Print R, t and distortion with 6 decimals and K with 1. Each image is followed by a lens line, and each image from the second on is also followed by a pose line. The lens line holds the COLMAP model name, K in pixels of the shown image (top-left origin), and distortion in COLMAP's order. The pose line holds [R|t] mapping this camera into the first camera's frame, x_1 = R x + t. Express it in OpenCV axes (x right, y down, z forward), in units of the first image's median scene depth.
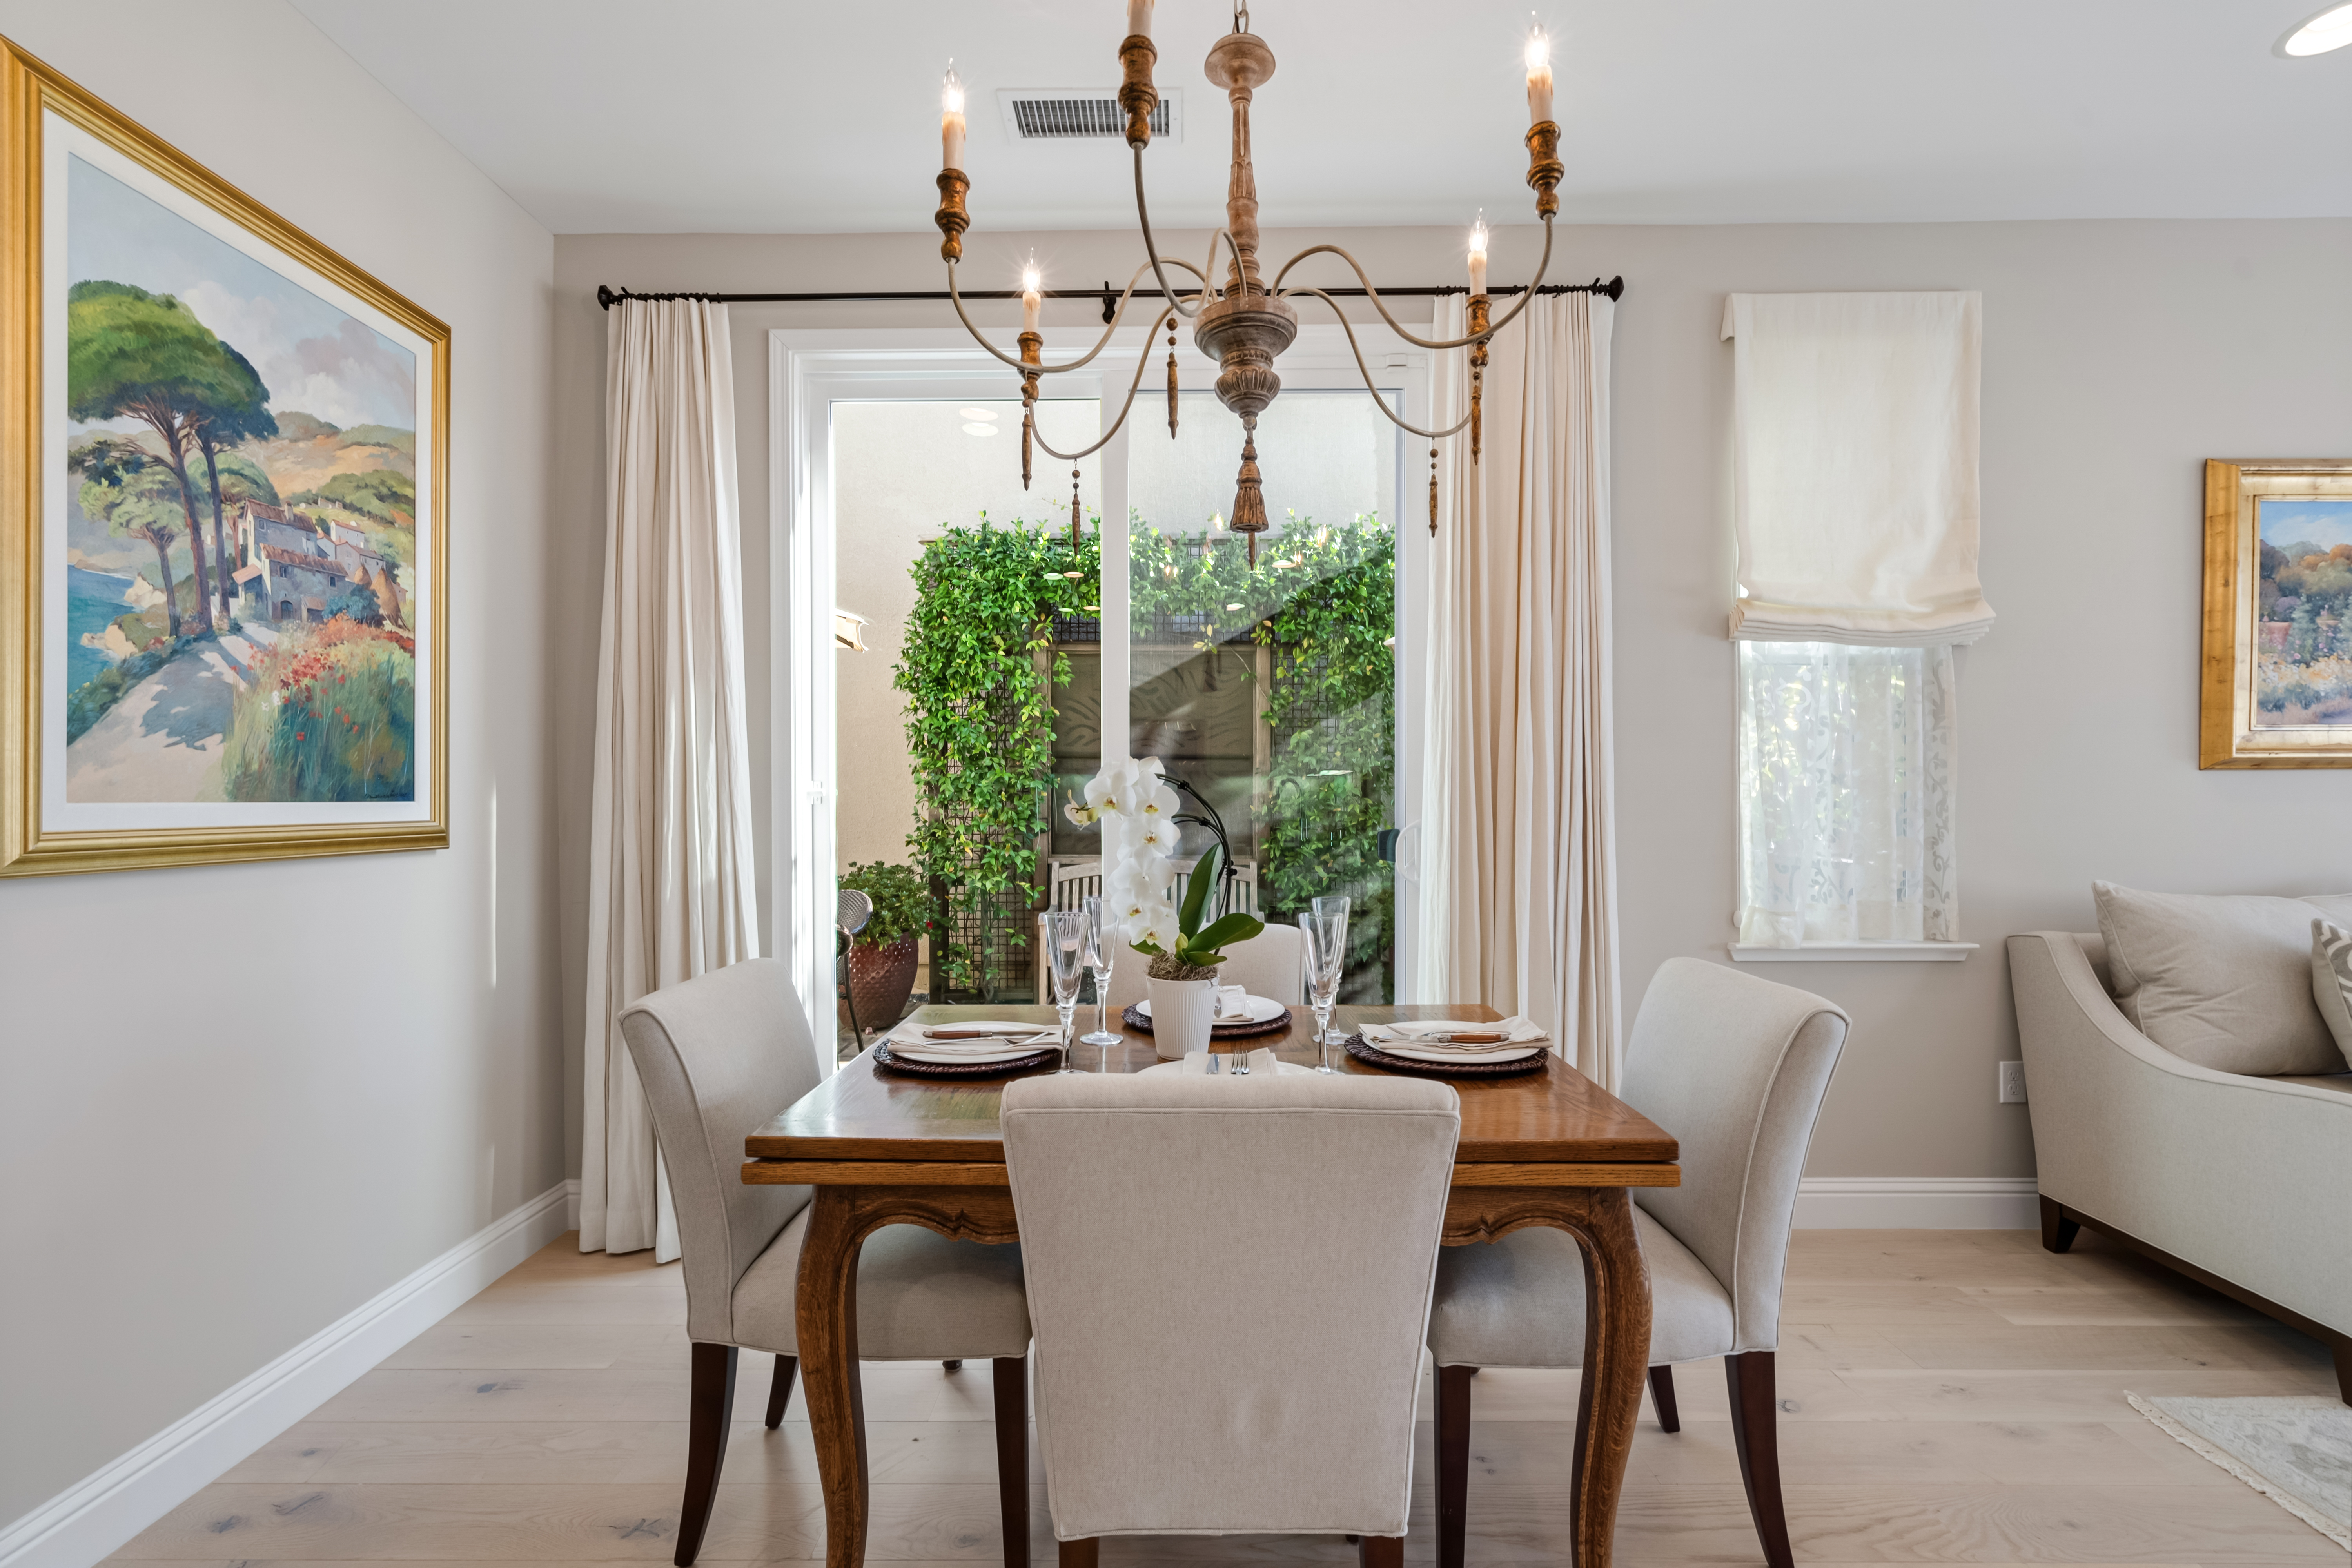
lens RADIAL K [[1068.1, 0, 1170.9], [0, 1068.1, 803.7], [0, 0, 1]] dist [-0.004239, 0.001477]
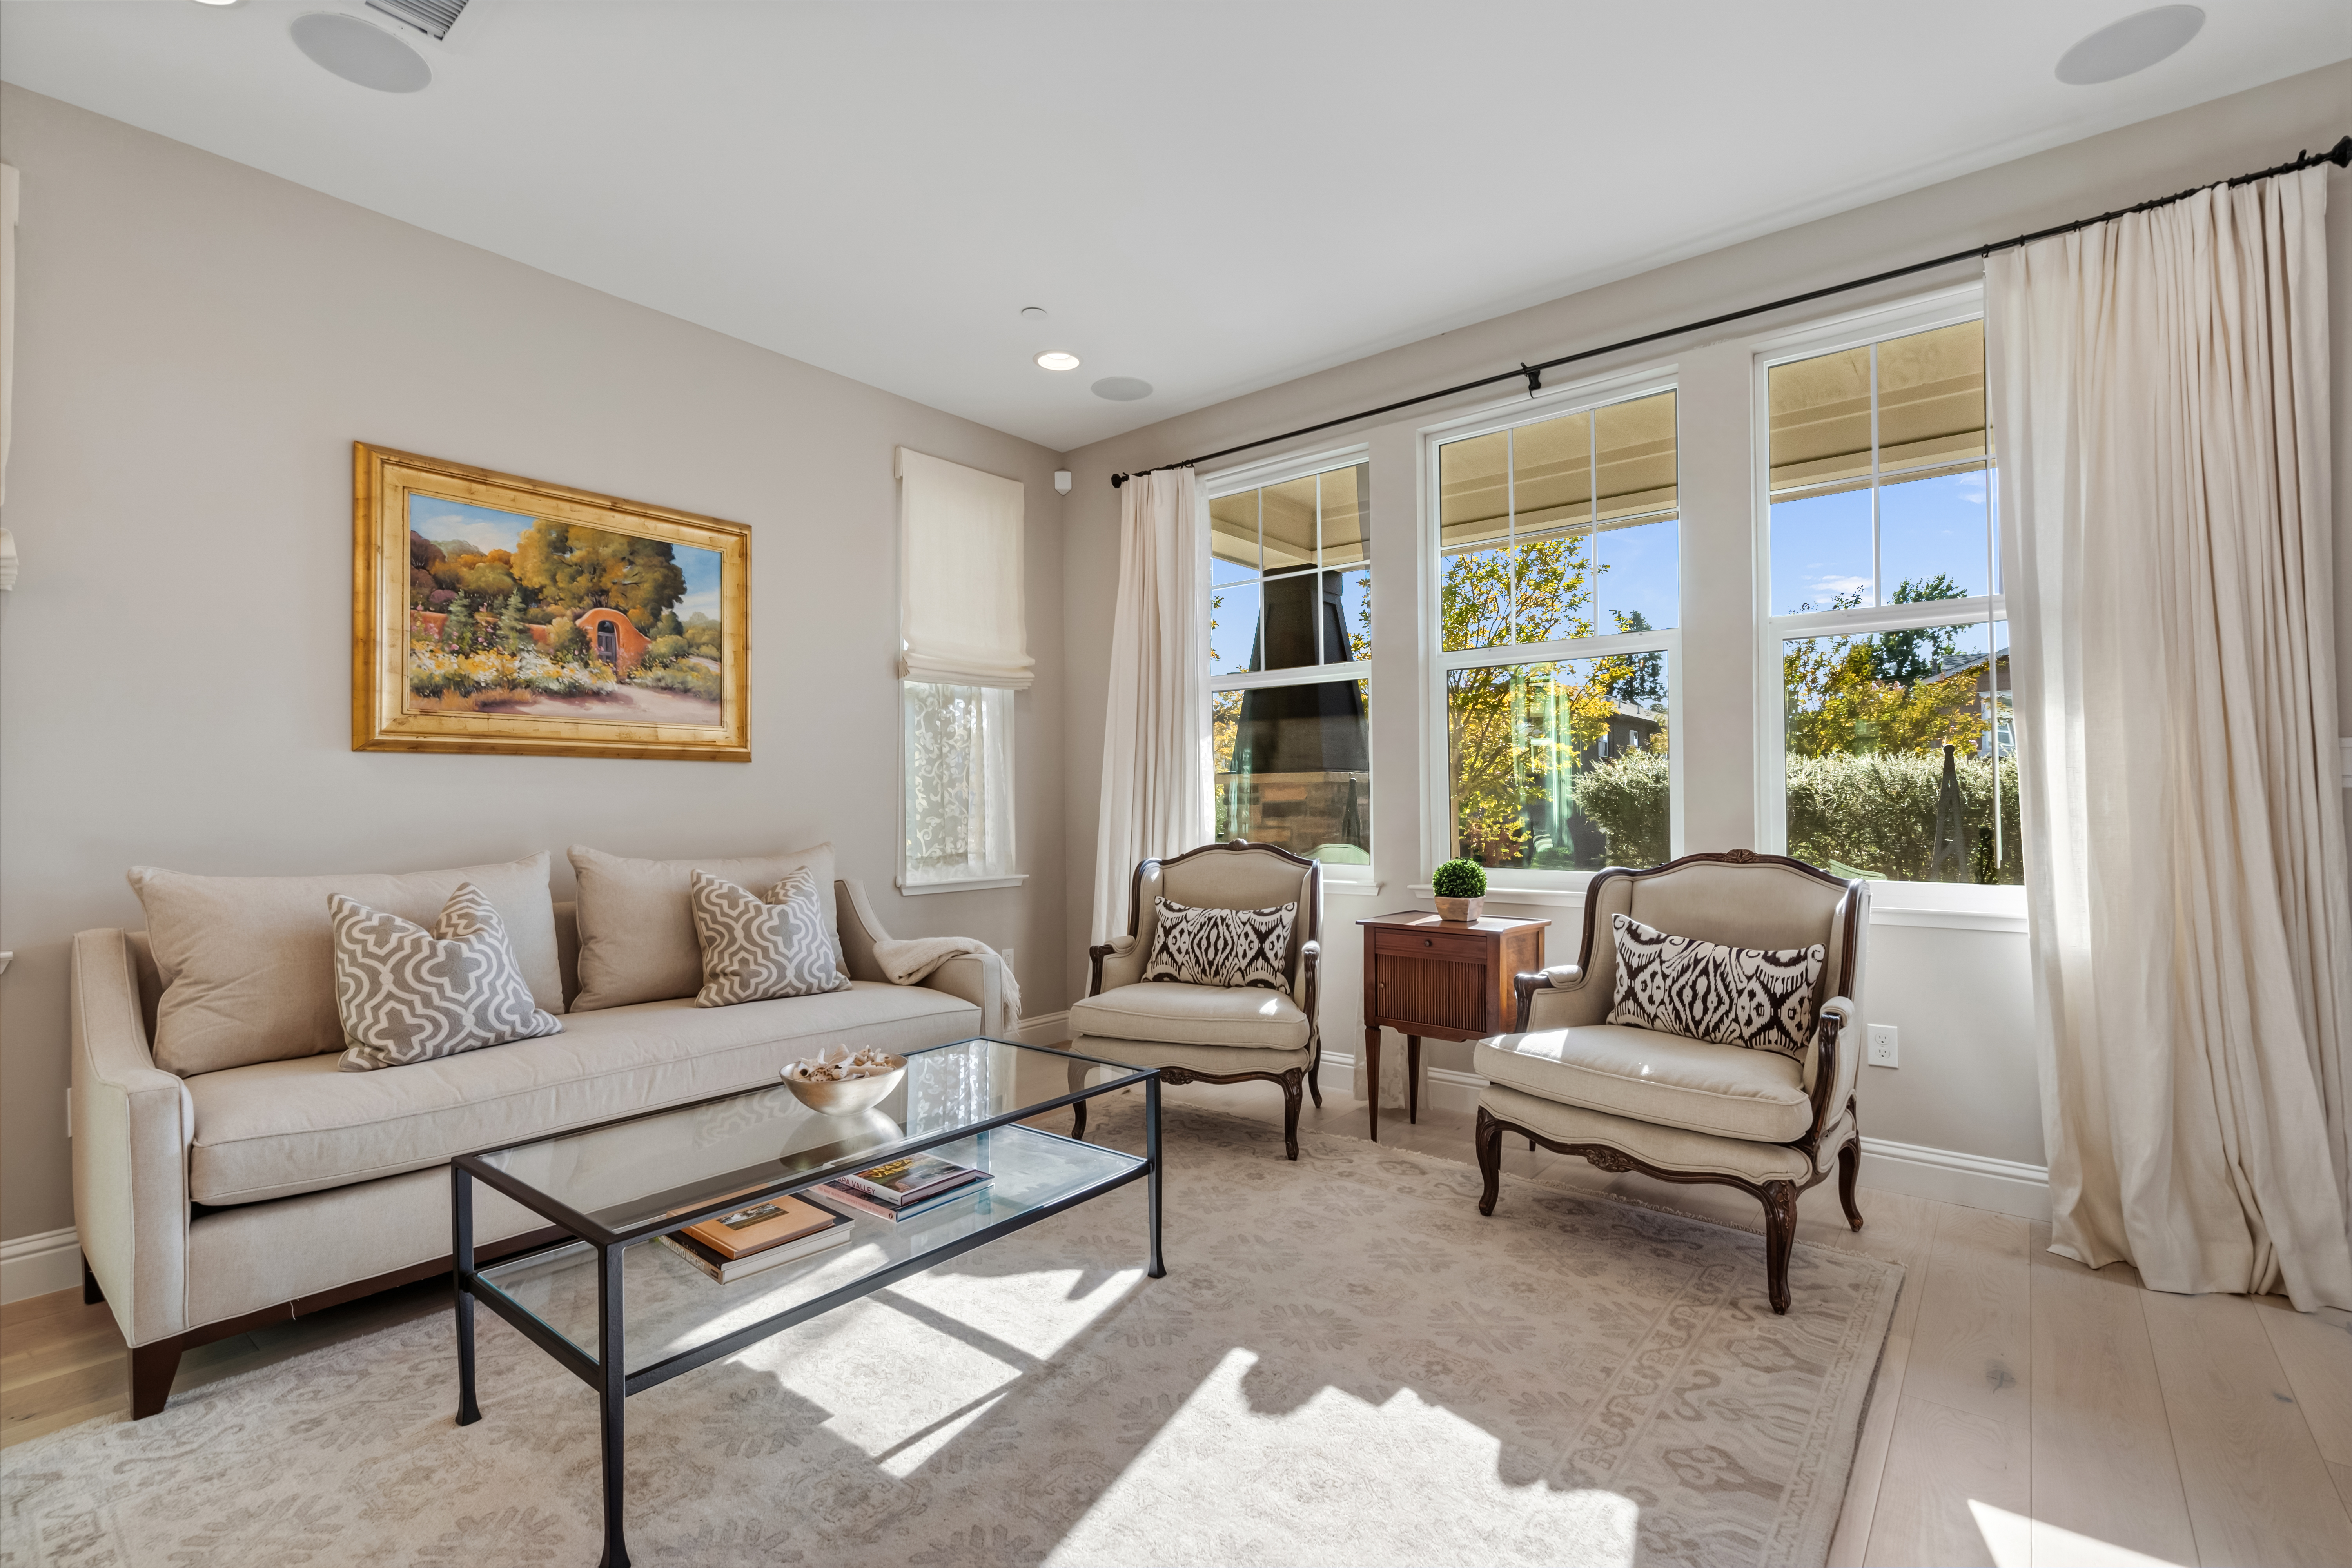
lens RADIAL K [[1068.1, 0, 1167.9], [0, 1068.1, 789.0], [0, 0, 1]] dist [-0.004239, 0.001477]
pose [[0.625191, 0.007906, 0.780432, 0.674283], [0.016235, 0.999601, -0.023132, 0.039433], [-0.780303, 0.027132, 0.624813, -0.215590]]
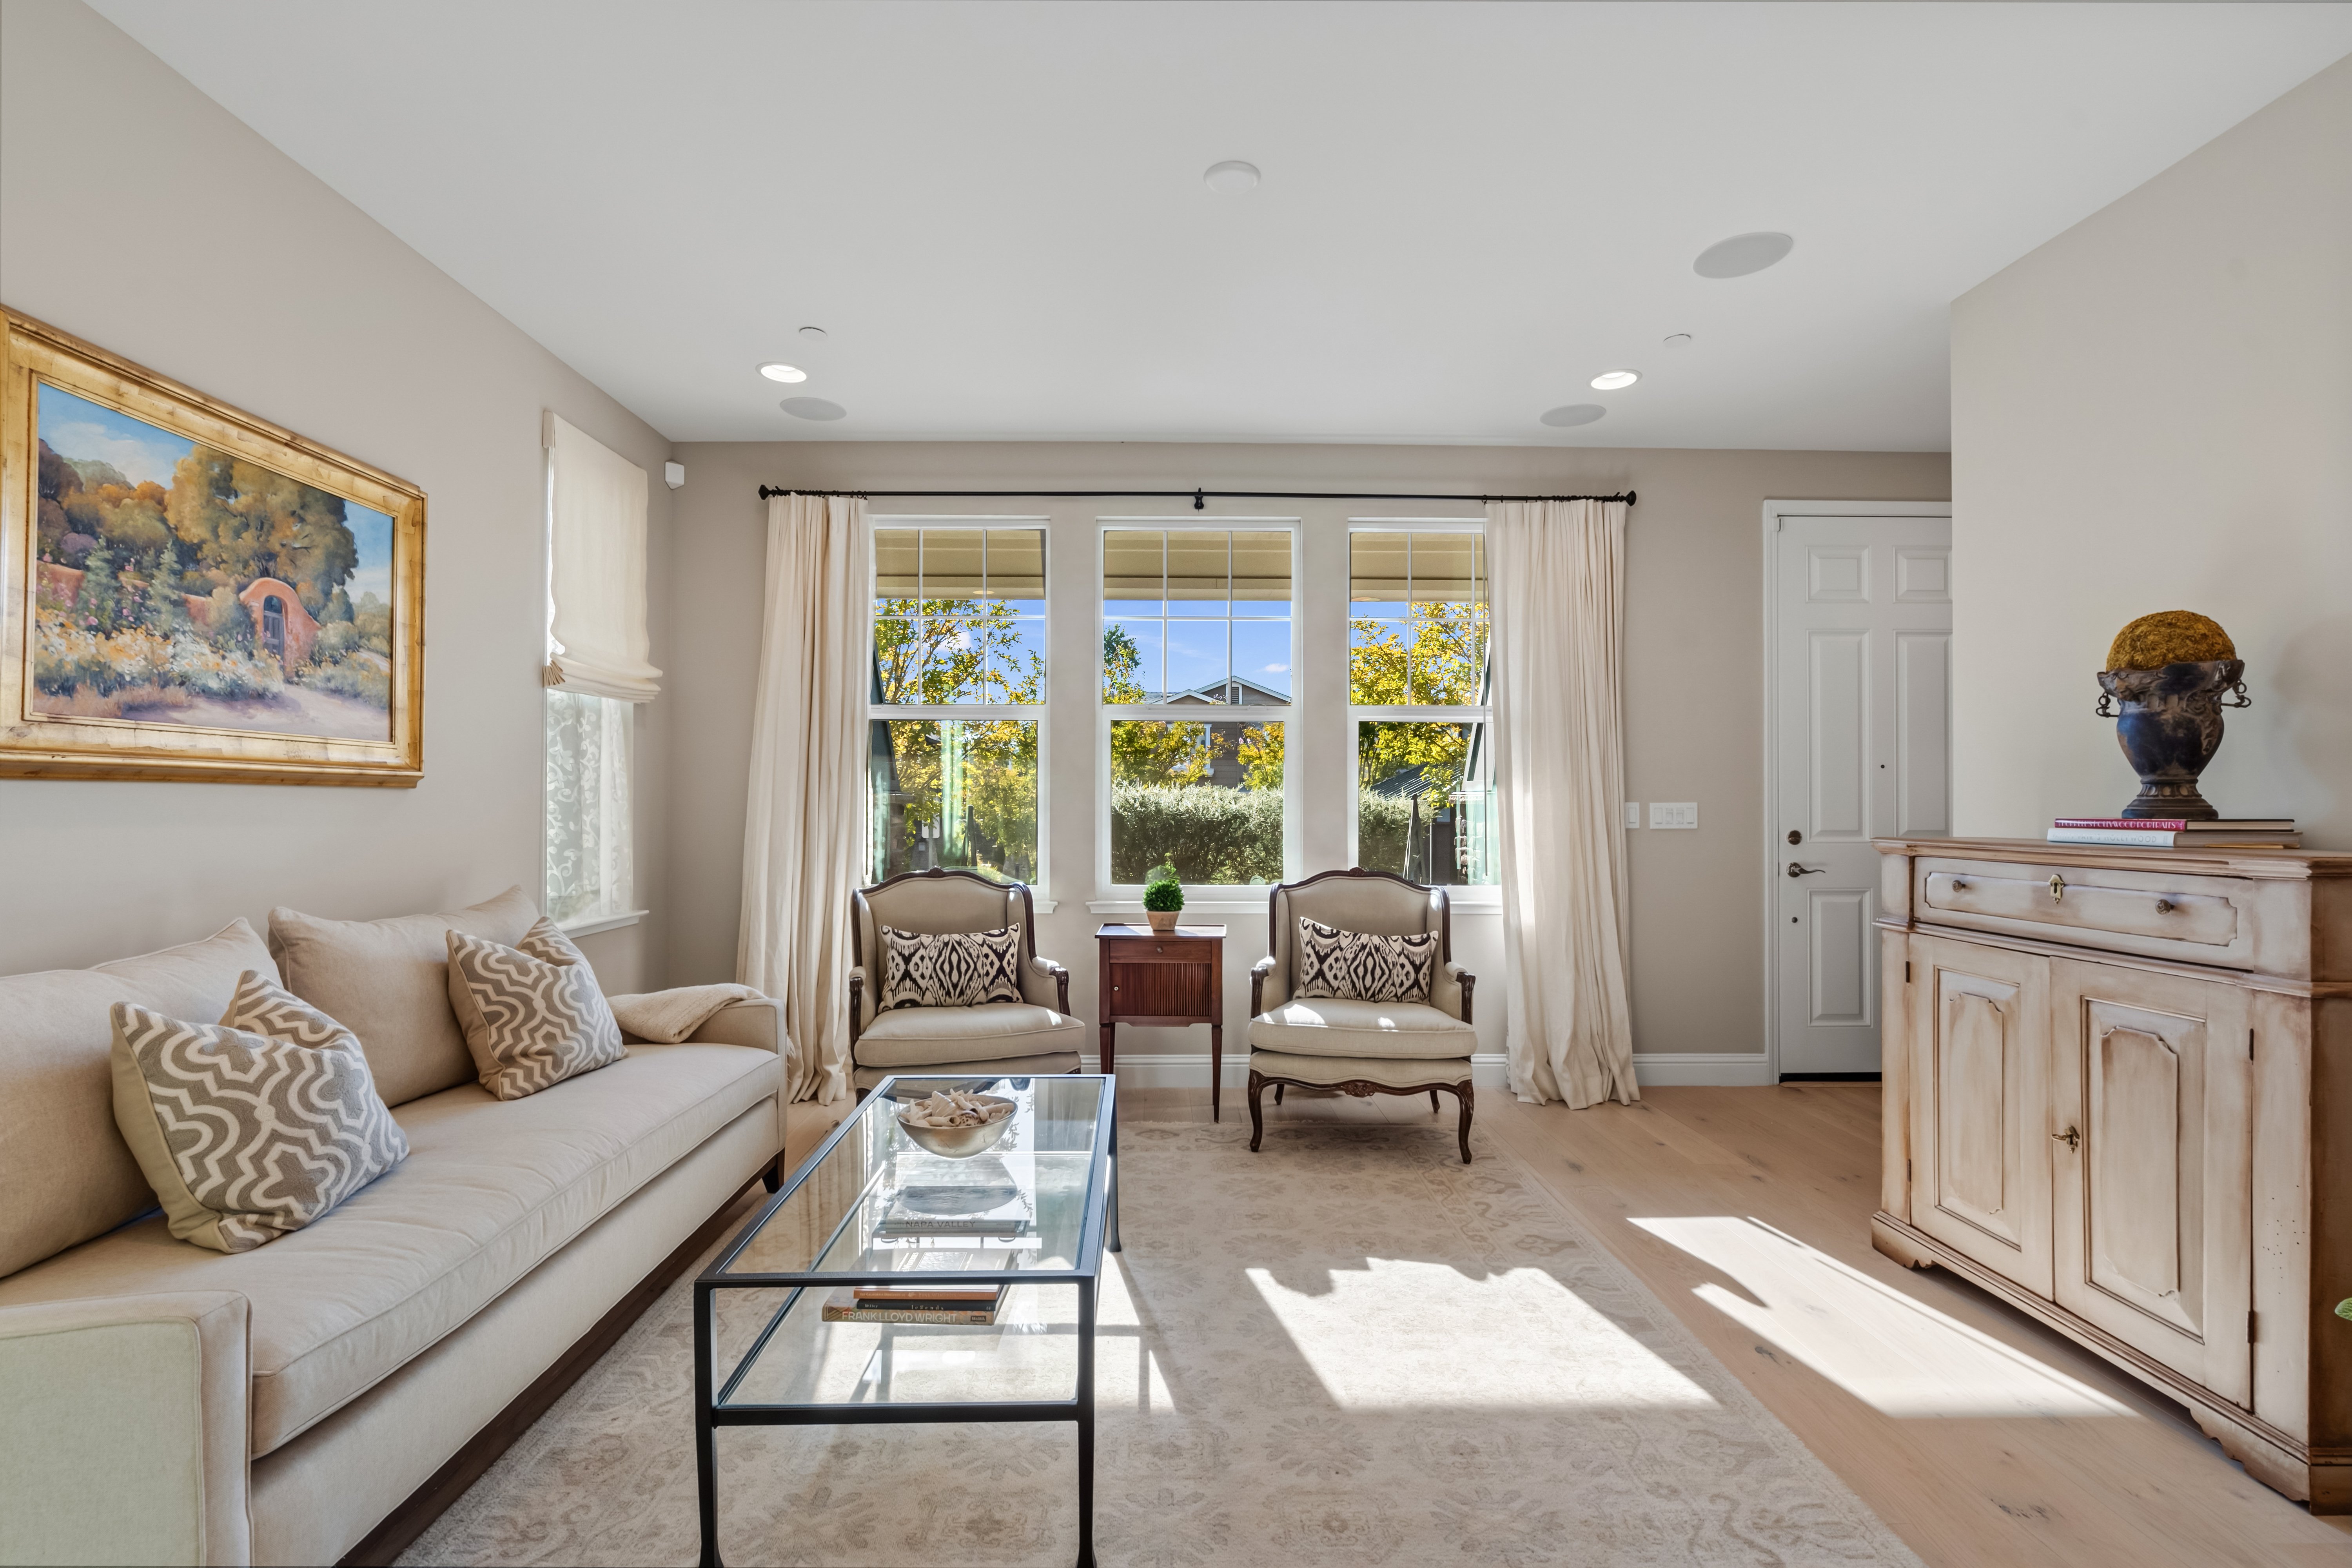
lens RADIAL K [[1068.1, 0, 1175.9], [0, 1068.1, 792.4], [0, 0, 1]] dist [-0.004239, 0.001477]
pose [[-0.030880, 0.011924, 0.999452, 0.328829], [0.009749, 0.999885, -0.011628, -0.009101], [-0.999476, 0.009385, -0.030993, 0.303509]]
